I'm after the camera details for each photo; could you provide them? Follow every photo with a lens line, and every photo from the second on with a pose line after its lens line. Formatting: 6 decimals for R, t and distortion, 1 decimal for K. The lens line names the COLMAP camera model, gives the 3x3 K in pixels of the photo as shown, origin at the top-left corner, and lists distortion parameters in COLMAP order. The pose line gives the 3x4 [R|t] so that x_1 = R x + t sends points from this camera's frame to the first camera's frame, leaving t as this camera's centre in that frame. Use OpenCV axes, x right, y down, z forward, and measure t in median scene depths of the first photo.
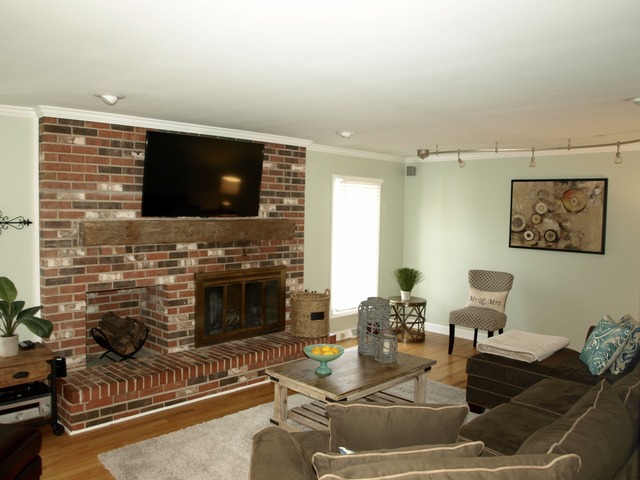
lens RADIAL K [[524.3, 0, 320.0], [0, 524.3, 240.0], [0, 0, 1]] dist [-0.067569, 0.000145]
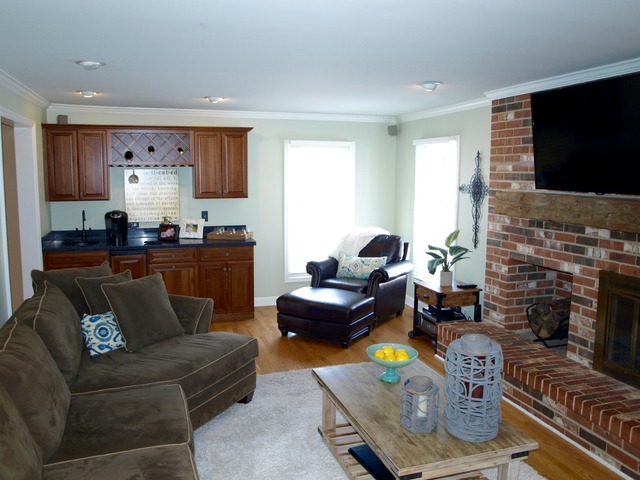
lens RADIAL K [[524.3, 0, 320.0], [0, 524.3, 240.0], [0, 0, 1]] dist [-0.067569, 0.000145]
pose [[-0.430189, 0.095790, -0.897642, 0.621311], [-0.074968, 0.987129, 0.141267, -0.054032], [0.899621, 0.128065, -0.417471, 1.005550]]
